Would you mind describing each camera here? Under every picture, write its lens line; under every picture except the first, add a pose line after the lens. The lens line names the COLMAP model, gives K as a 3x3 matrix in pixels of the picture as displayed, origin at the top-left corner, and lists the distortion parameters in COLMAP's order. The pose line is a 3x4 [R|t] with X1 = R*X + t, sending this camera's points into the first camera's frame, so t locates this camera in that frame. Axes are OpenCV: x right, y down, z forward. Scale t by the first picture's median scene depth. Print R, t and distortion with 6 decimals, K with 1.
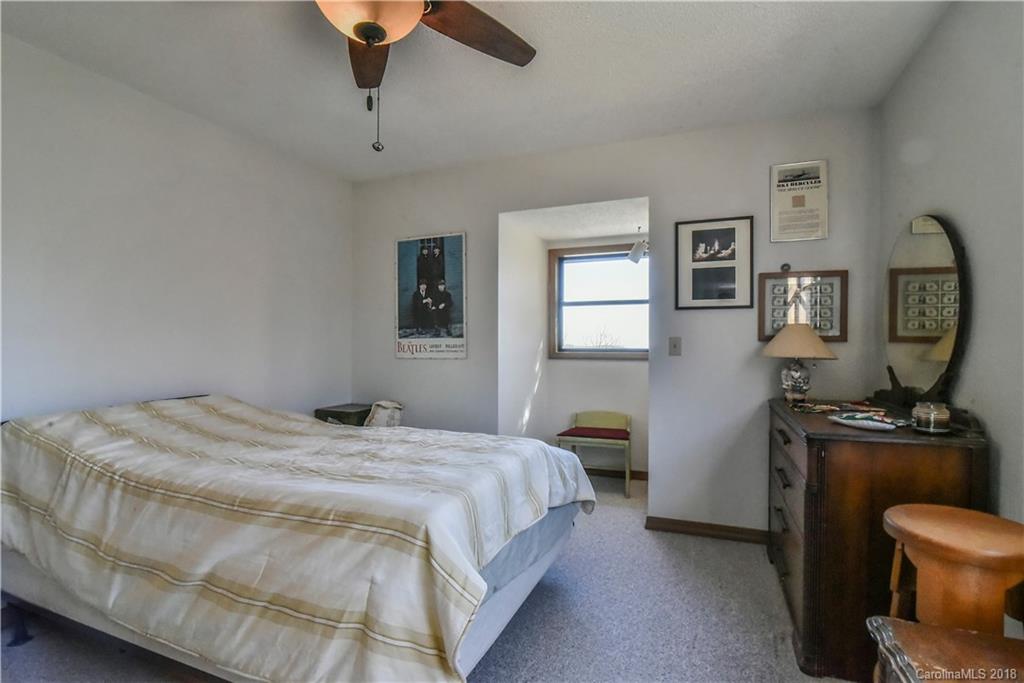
lens RADIAL K [[477.1, 0, 510.2], [0, 477.1, 341.2], [0, 0, 1]] dist [-0.017983, -0.000313]
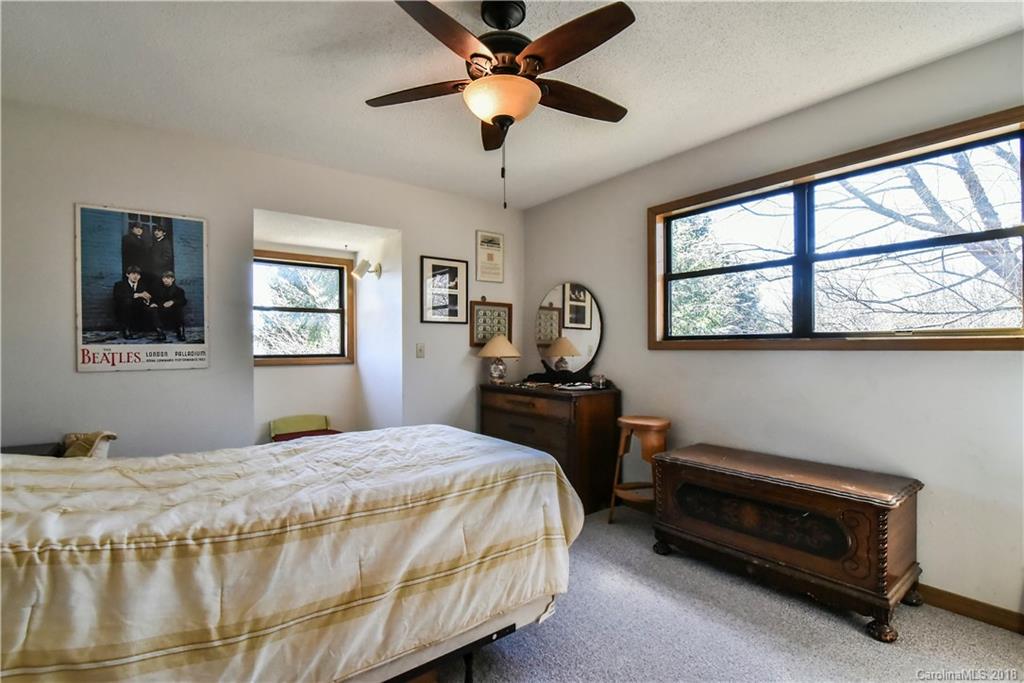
lens RADIAL K [[477.1, 0, 506.2], [0, 477.1, 344.8], [0, 0, 1]] dist [-0.017983, -0.000313]
pose [[0.519588, 0.001316, 0.854416, -0.532901], [0.004406, 0.999981, -0.004220, 0.000845], [-0.854406, 0.005957, 0.519572, 0.104155]]
